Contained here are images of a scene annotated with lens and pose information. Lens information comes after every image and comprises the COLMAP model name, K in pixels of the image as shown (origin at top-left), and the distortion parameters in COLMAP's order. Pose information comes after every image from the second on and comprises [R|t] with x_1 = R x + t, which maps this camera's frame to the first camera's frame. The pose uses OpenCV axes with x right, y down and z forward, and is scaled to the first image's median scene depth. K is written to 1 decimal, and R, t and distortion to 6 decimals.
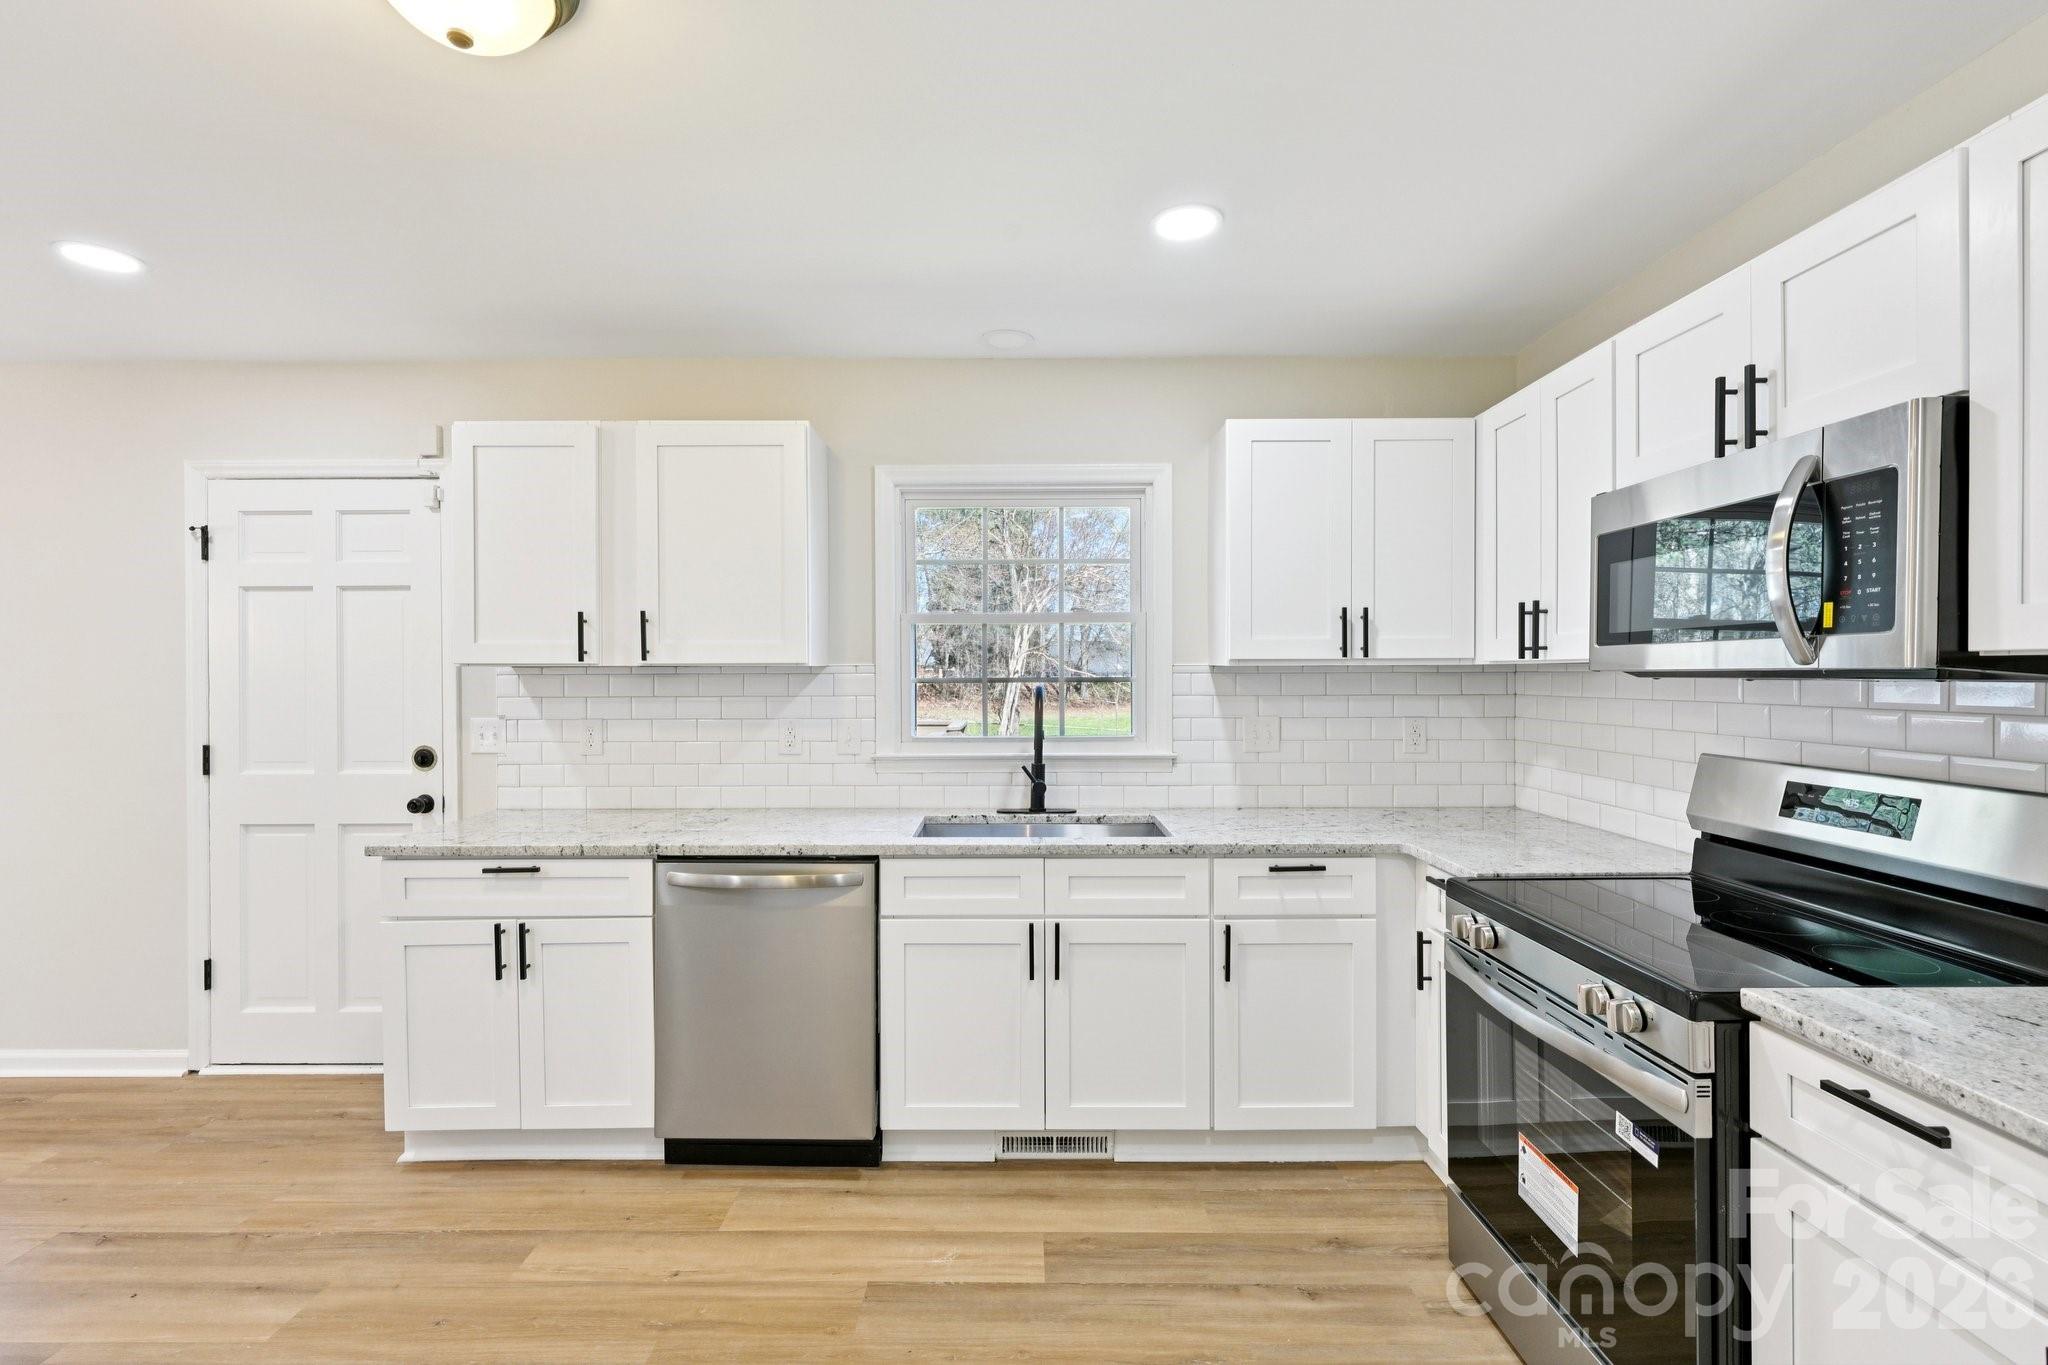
lens RADIAL K [[902.6, 0, 1022.5], [0, 902.6, 678.1], [0, 0, 1]] dist [-0.000983, -0.000005]
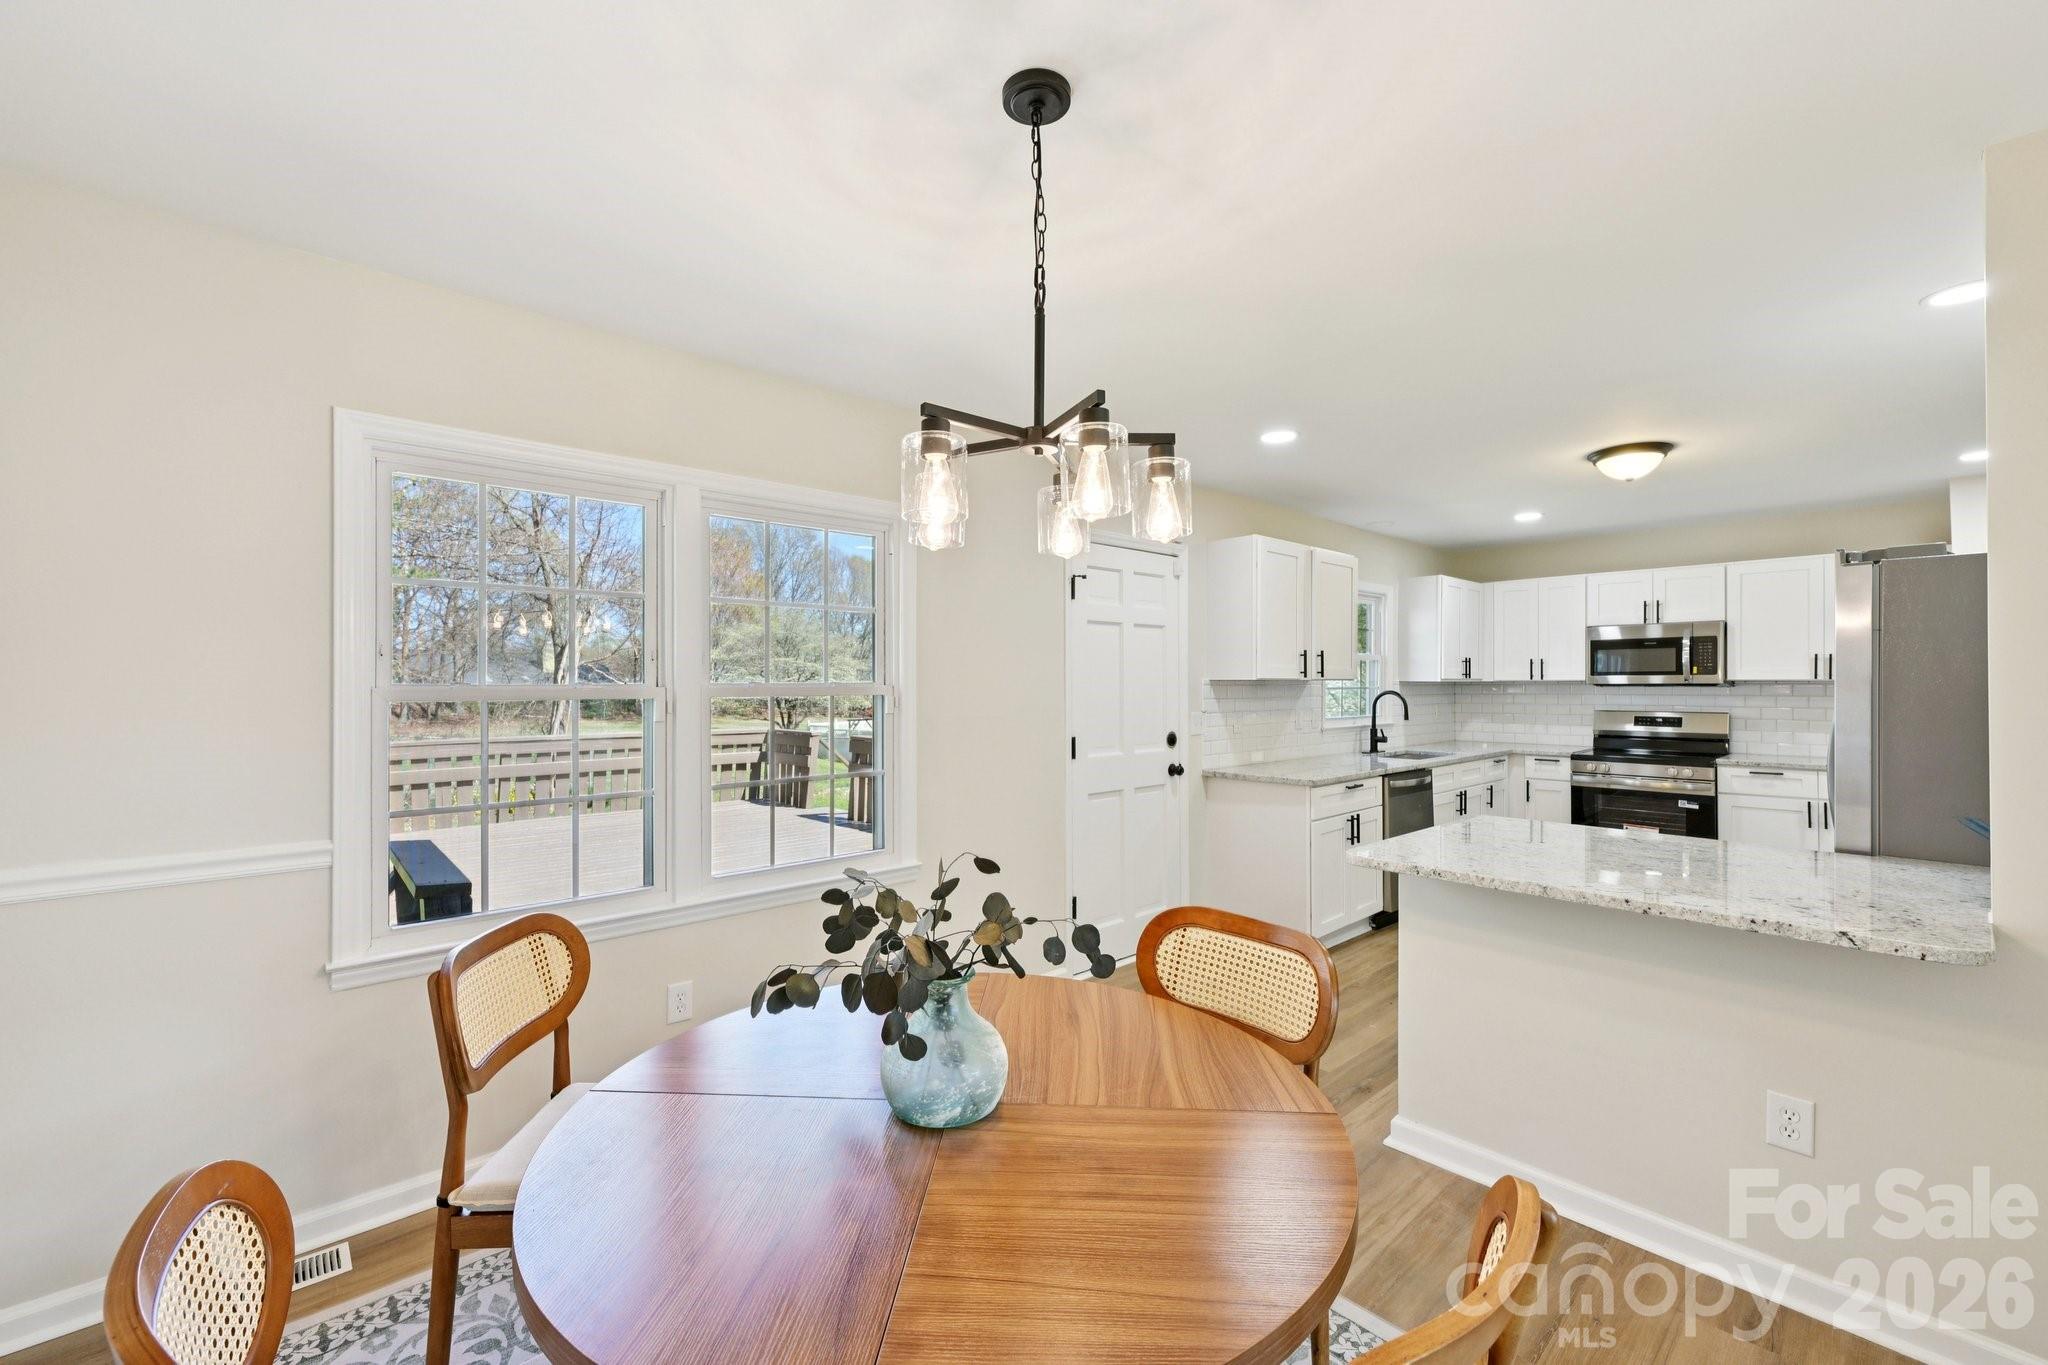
lens RADIAL K [[851.6, 0, 1049.7], [0, 851.6, 692.3], [0, 0, 1]] dist [-0.002326, -0.000715]
pose [[0.727459, -0.004127, 0.686138, -2.233075], [0.003682, 0.999991, 0.002111, 0.006438], [-0.686141, 0.000990, 0.727468, 0.122181]]
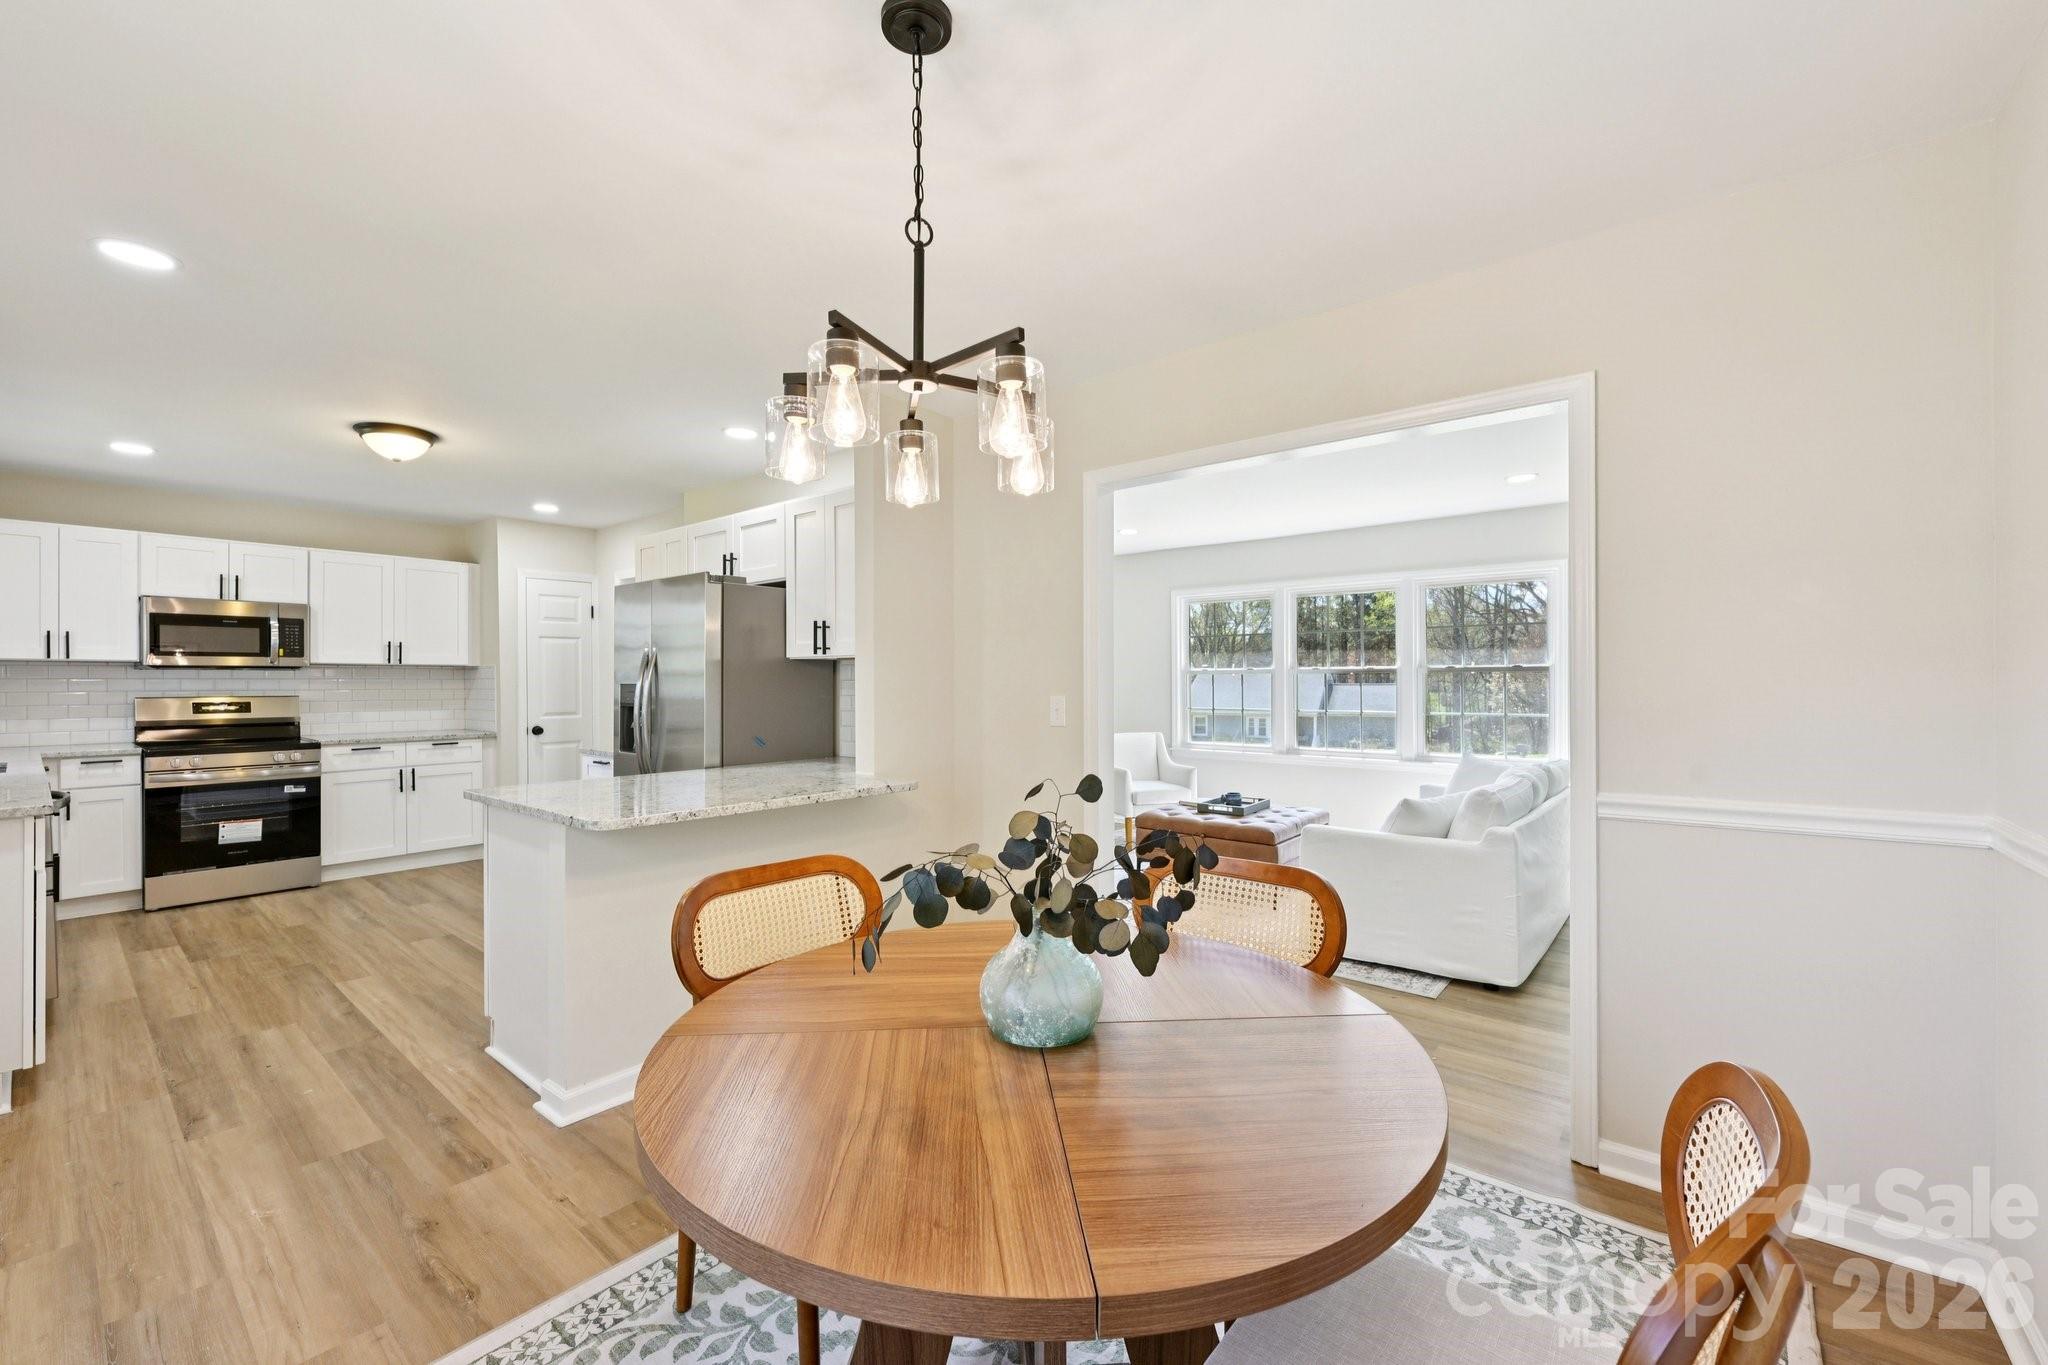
lens RADIAL K [[811.1, 0, 1010.8], [0, 811.1, 678.5], [0, 0, 1]] dist [-0.000839, -0.000237]
pose [[-0.770738, 0.004361, 0.637137, -2.241786], [0.007064, 0.999974, 0.001701, 0.036138], [-0.637113, 0.005811, -0.770749, 1.000103]]
